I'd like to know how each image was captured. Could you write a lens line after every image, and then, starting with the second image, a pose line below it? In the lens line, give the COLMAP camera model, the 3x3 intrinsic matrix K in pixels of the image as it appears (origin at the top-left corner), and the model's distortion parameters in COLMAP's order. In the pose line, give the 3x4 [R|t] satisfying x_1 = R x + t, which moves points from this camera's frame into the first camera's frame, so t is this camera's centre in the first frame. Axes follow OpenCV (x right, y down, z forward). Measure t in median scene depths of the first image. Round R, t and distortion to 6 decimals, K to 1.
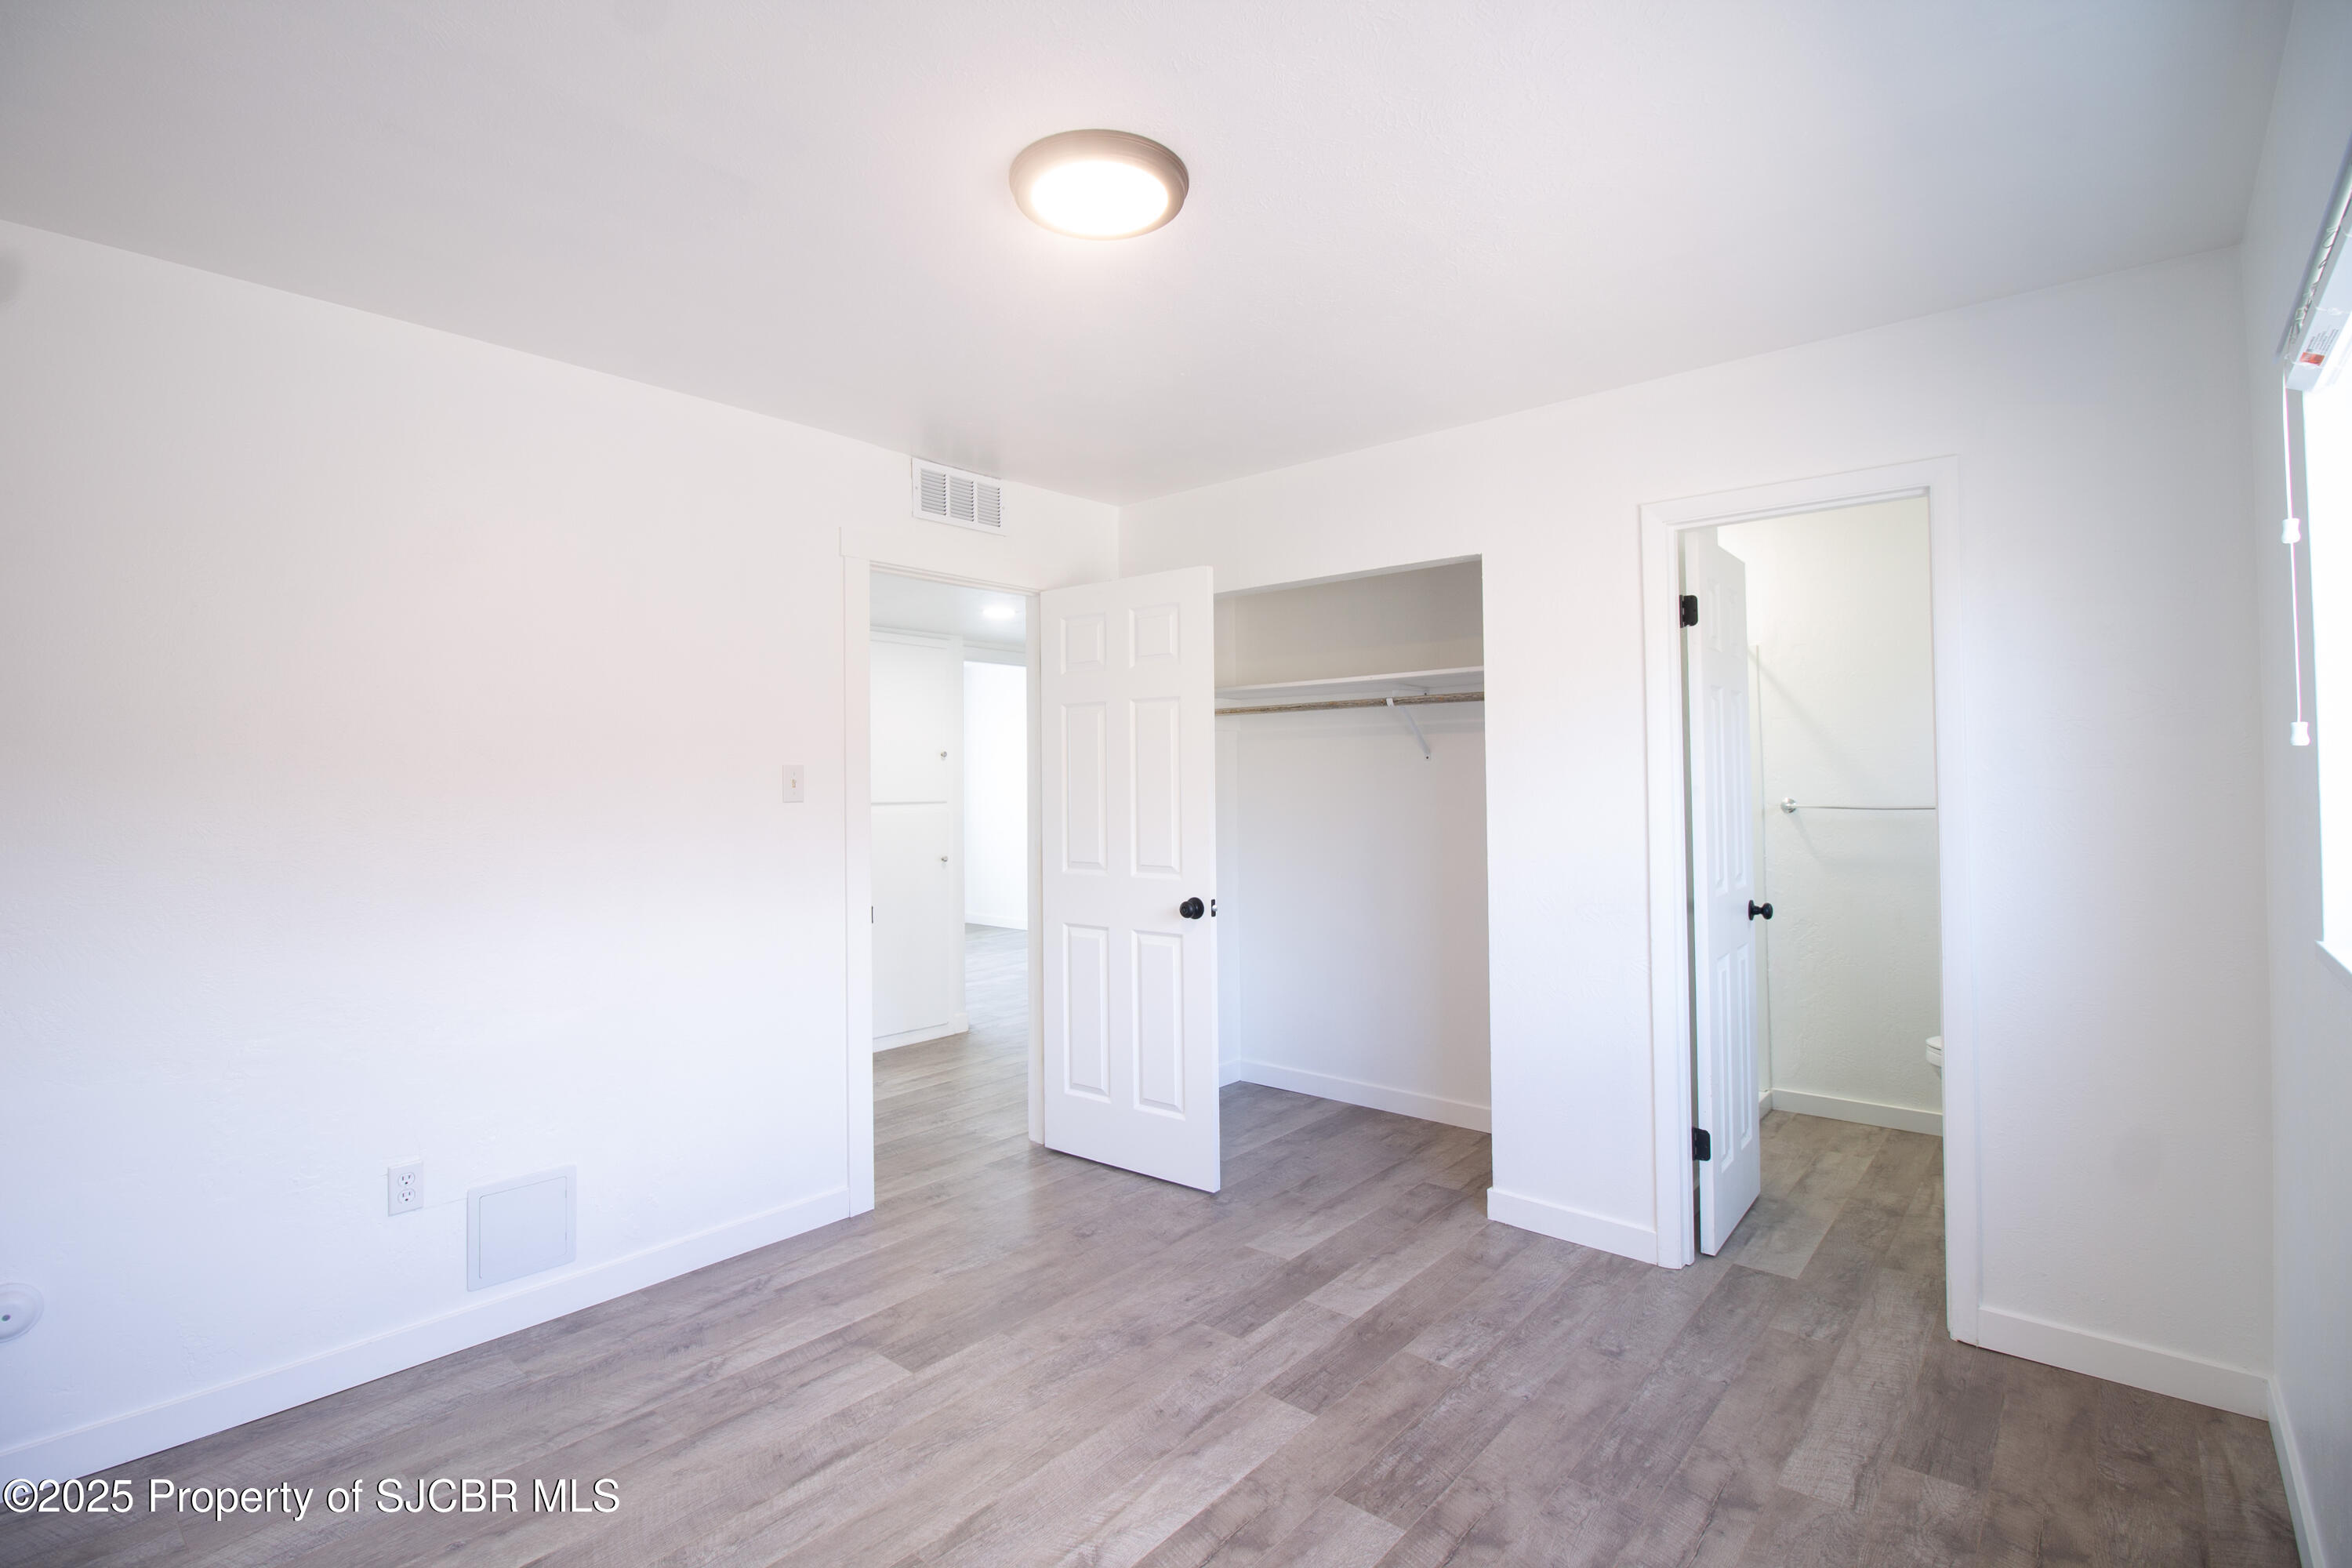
lens RADIAL K [[1092.9, 0, 1171.3], [0, 1092.9, 758.0], [0, 0, 1]] dist [-0.000921, -0.012694]
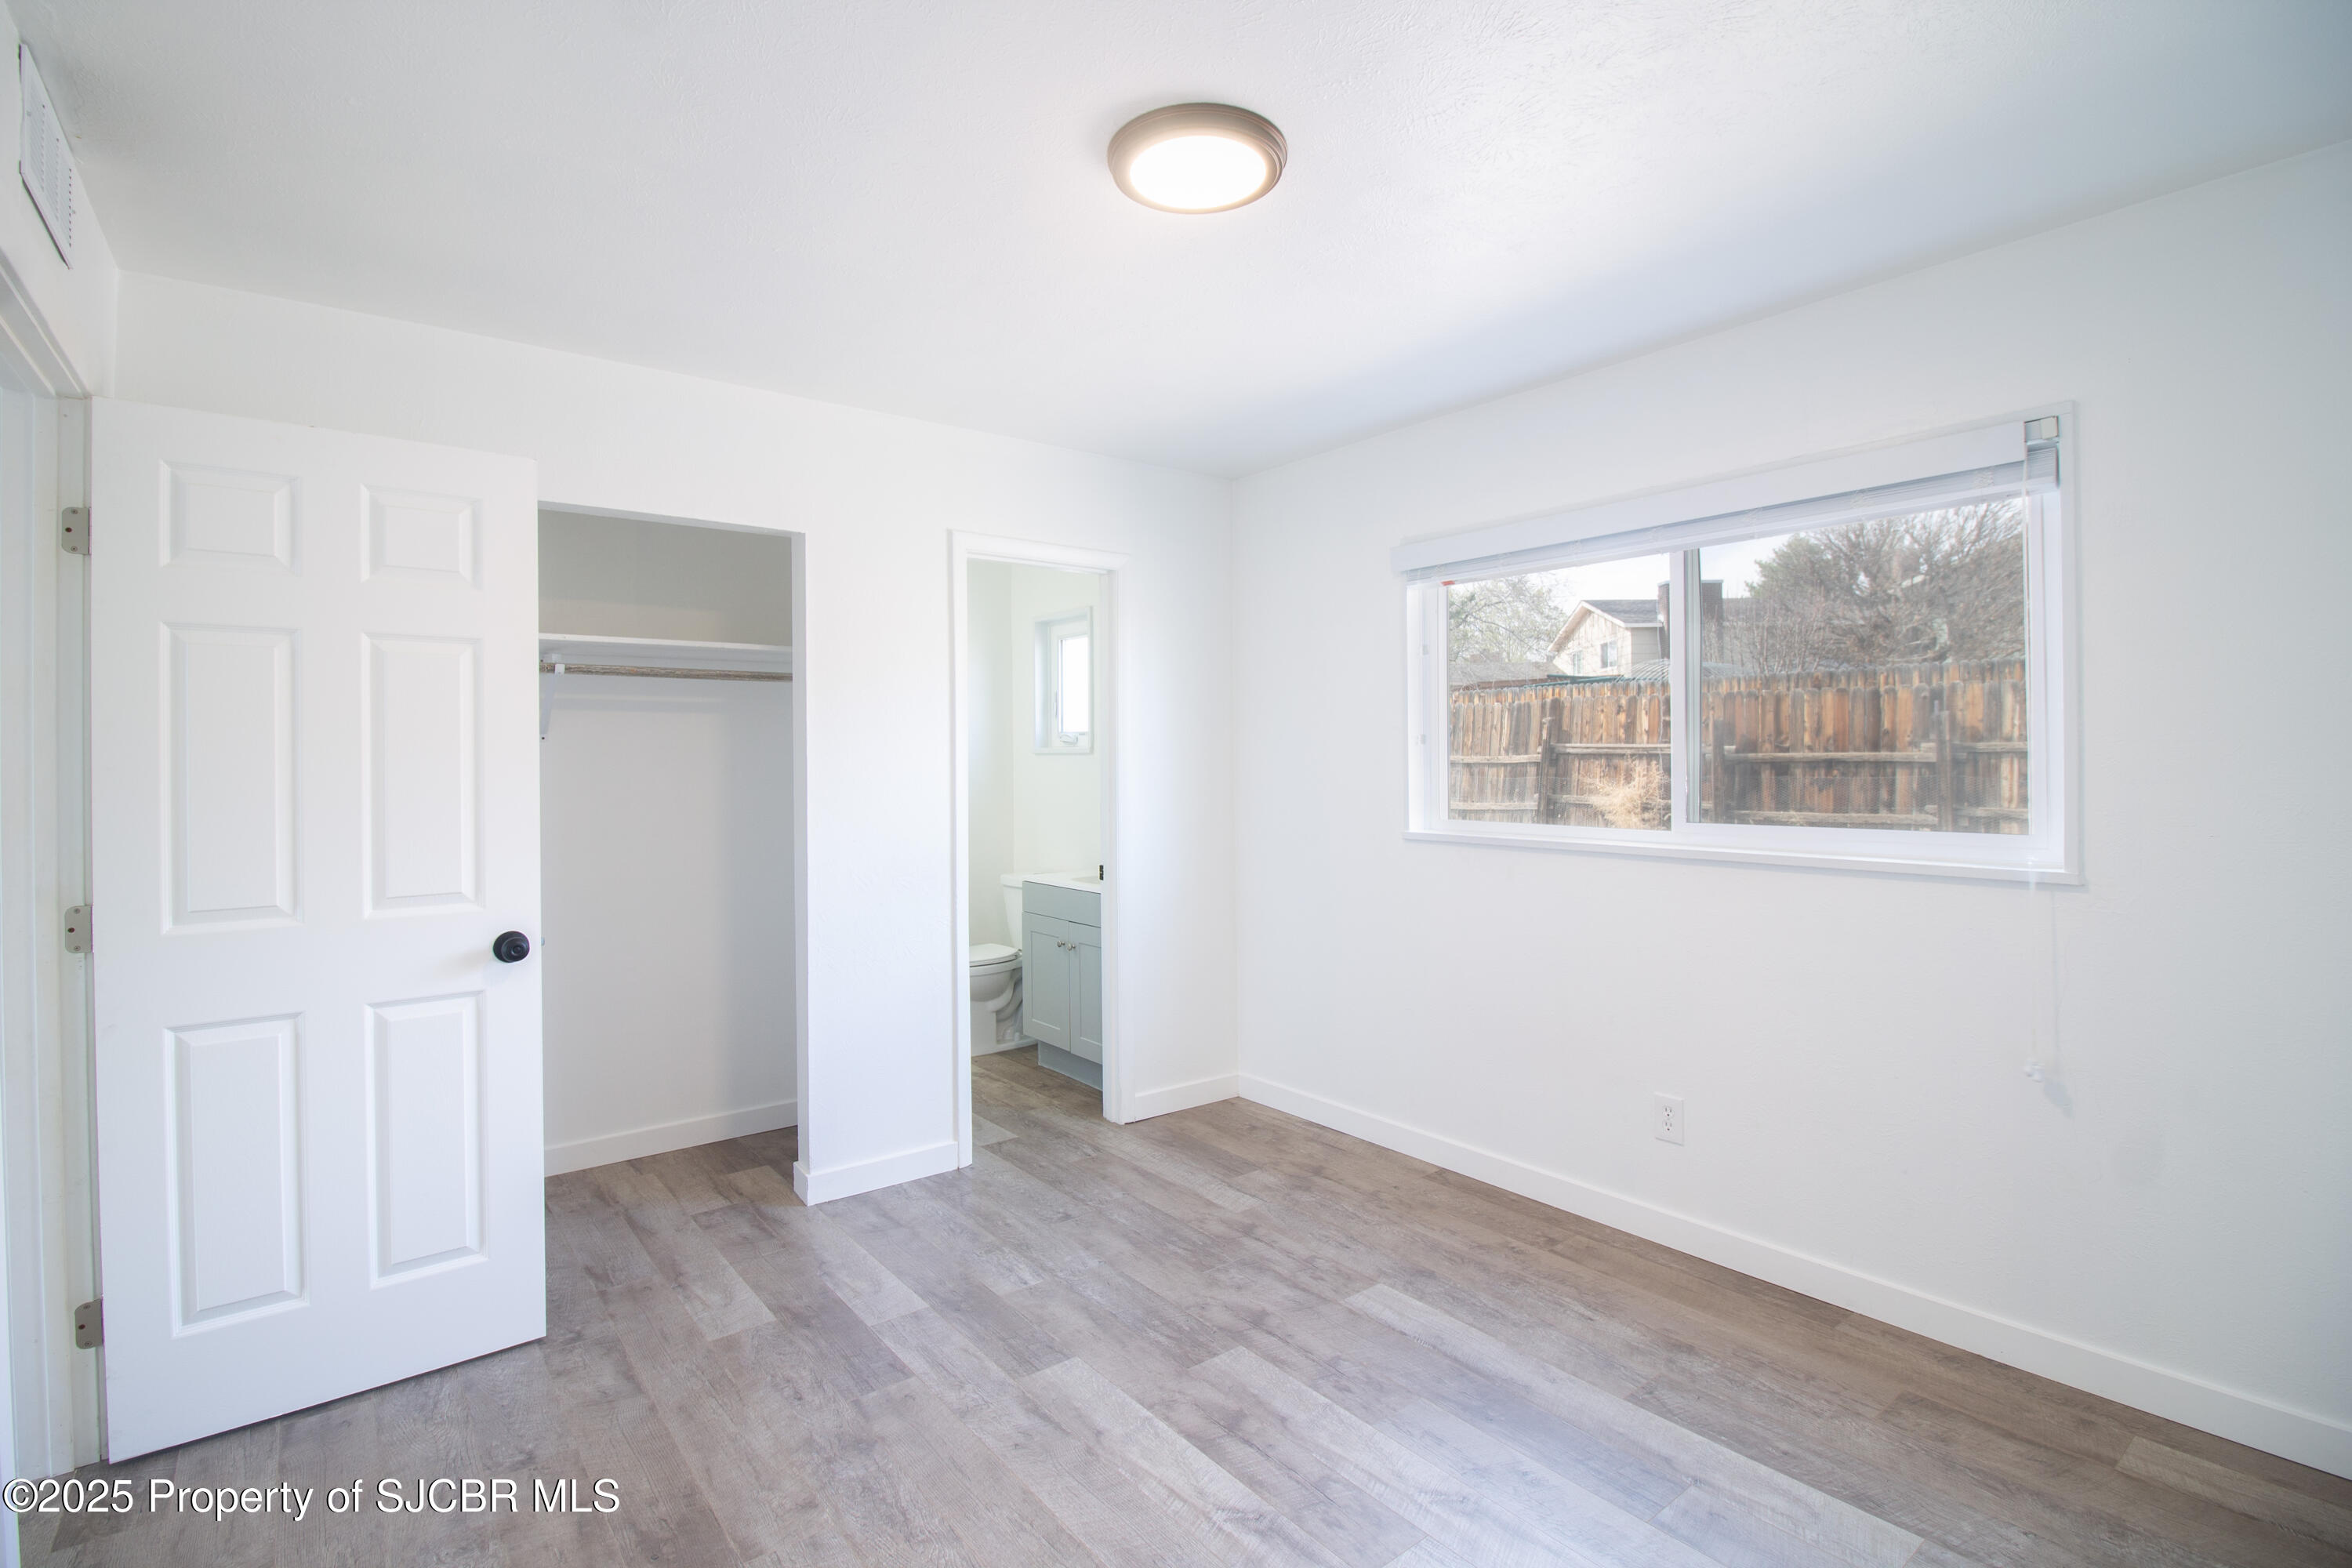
lens RADIAL K [[1092.9, 0, 1171.3], [0, 1092.9, 758.0], [0, 0, 1]] dist [-0.000921, -0.012694]
pose [[0.194515, 0.009385, 0.980855, -0.682164], [-0.017086, 0.999835, -0.006178, 0.016624], [-0.980751, -0.015557, 0.194643, 0.535813]]
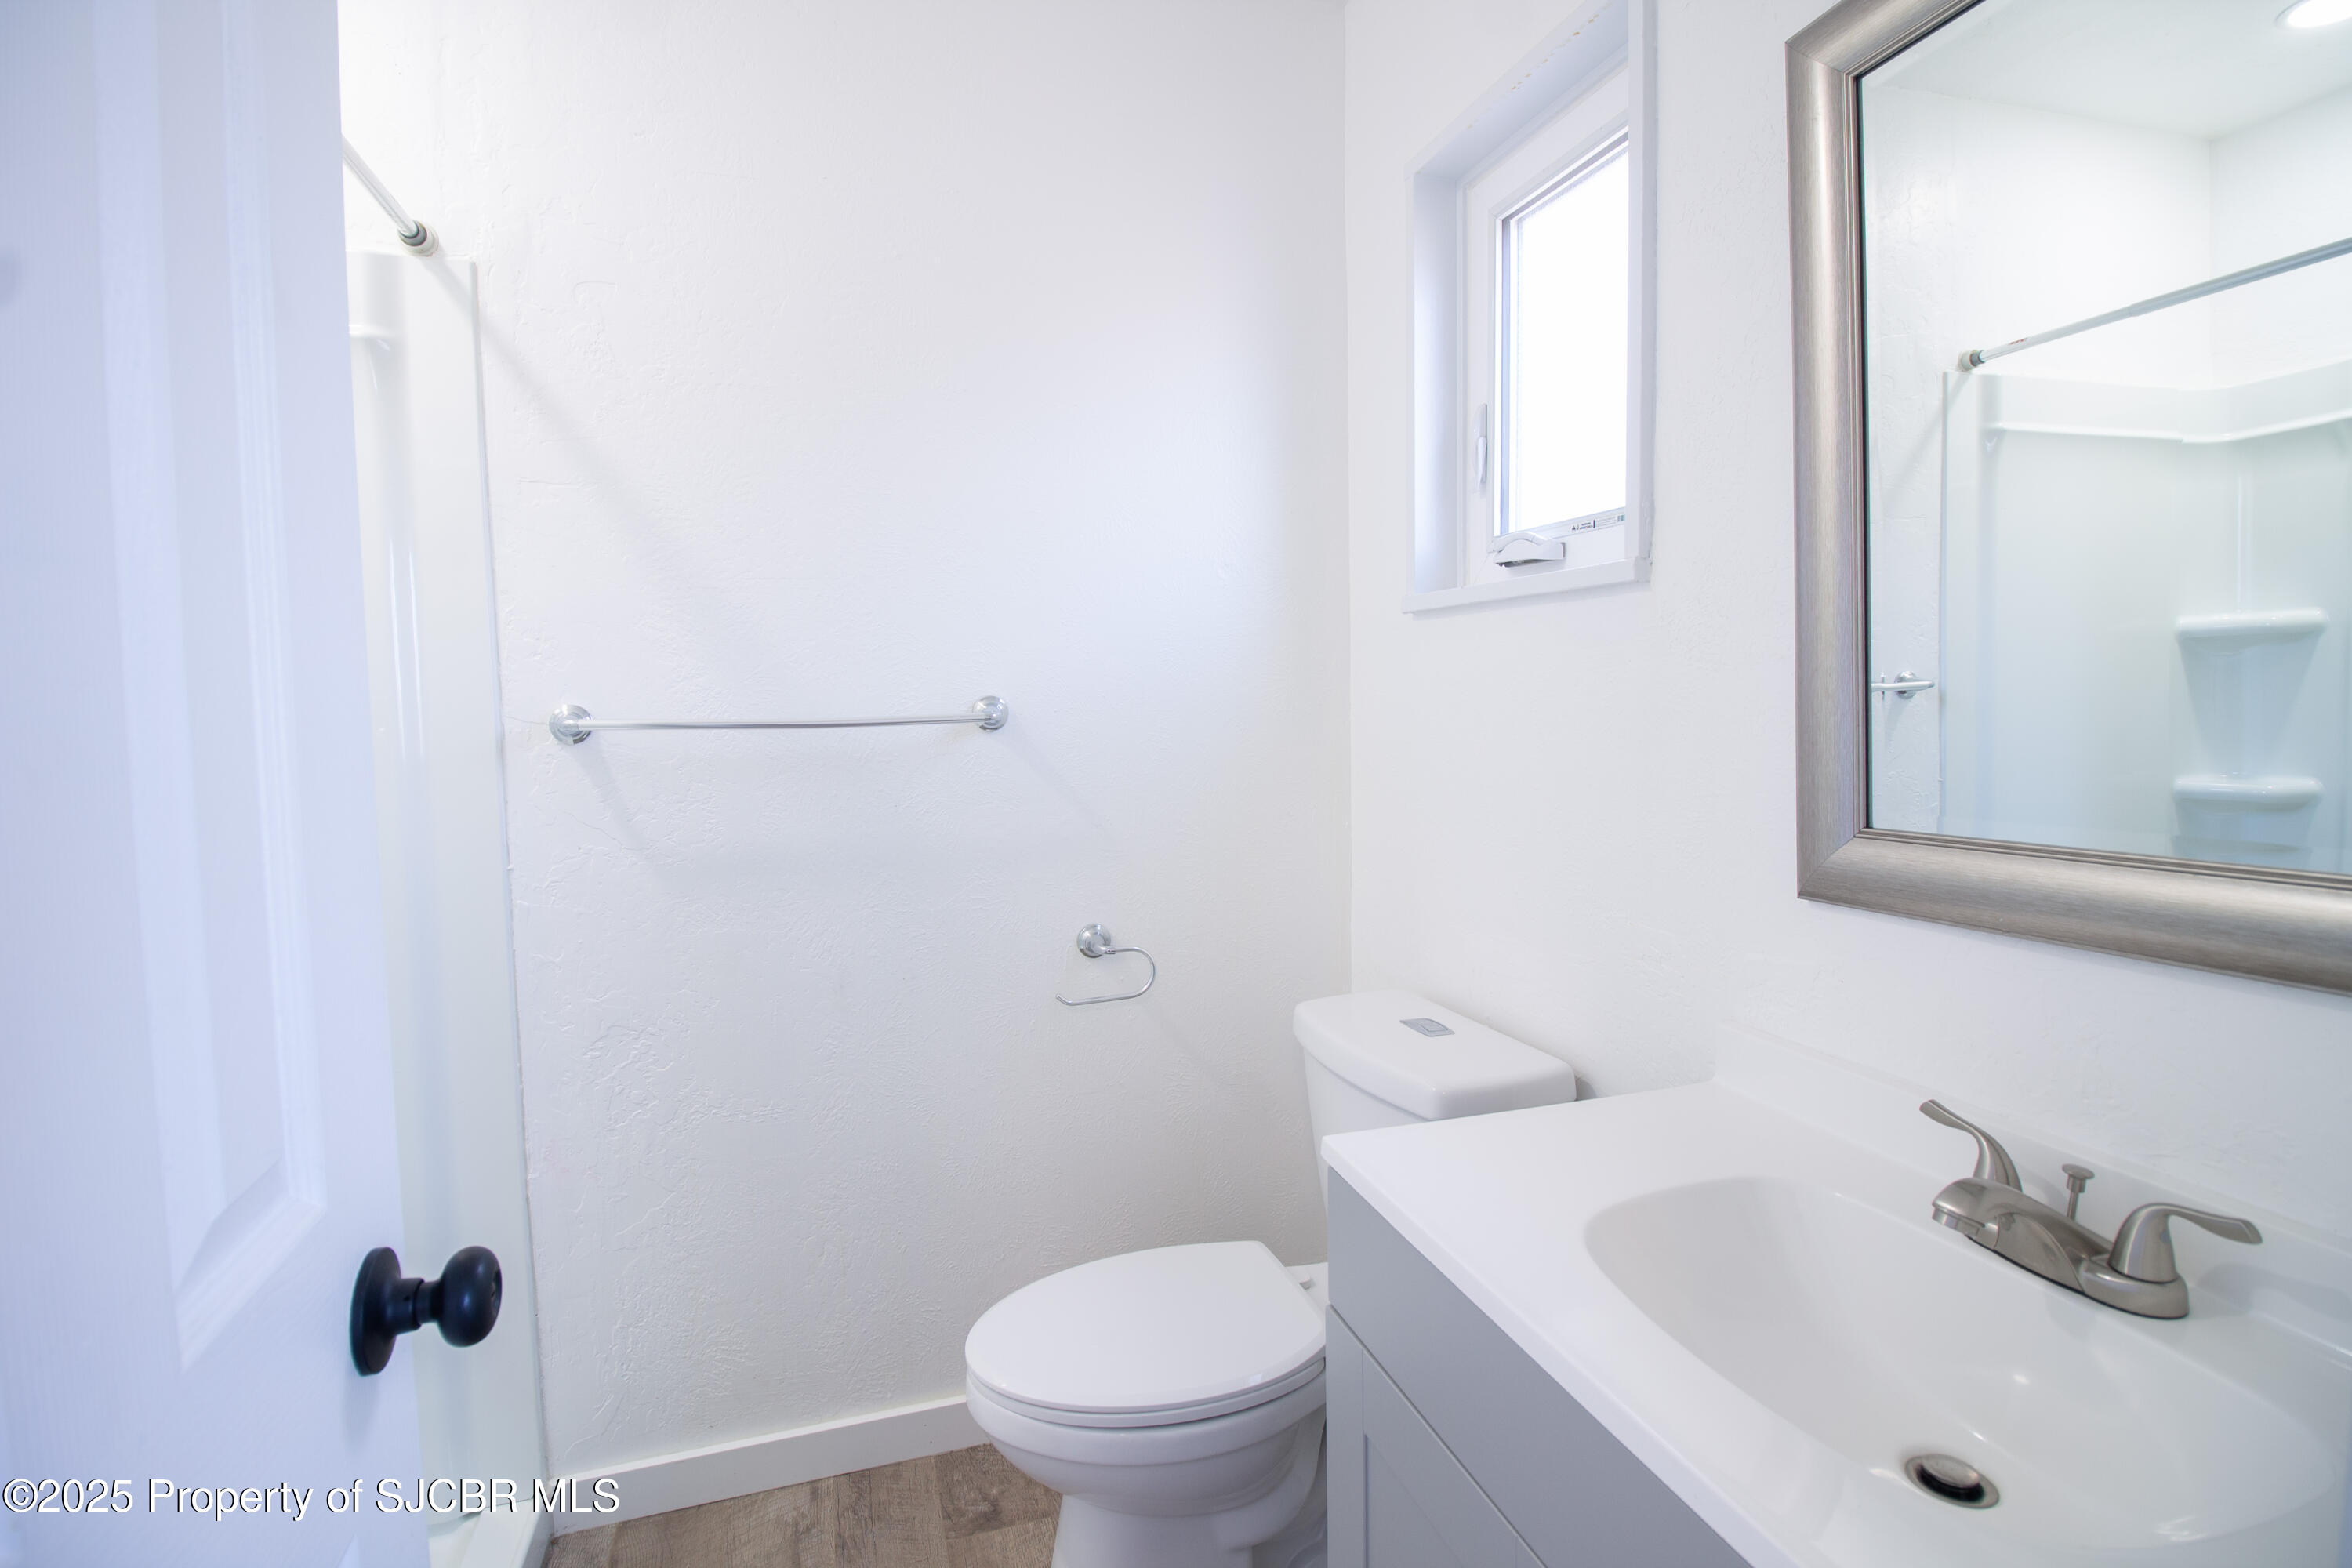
lens RADIAL K [[1092.9, 0, 1171.3], [0, 1092.9, 758.0], [0, 0, 1]] dist [-0.000921, -0.012694]
pose [[0.527085, -0.046939, 0.848515, 0.523420], [-0.012304, 0.997947, 0.062848, 0.042755], [-0.849724, -0.043566, 0.525425, 0.923397]]
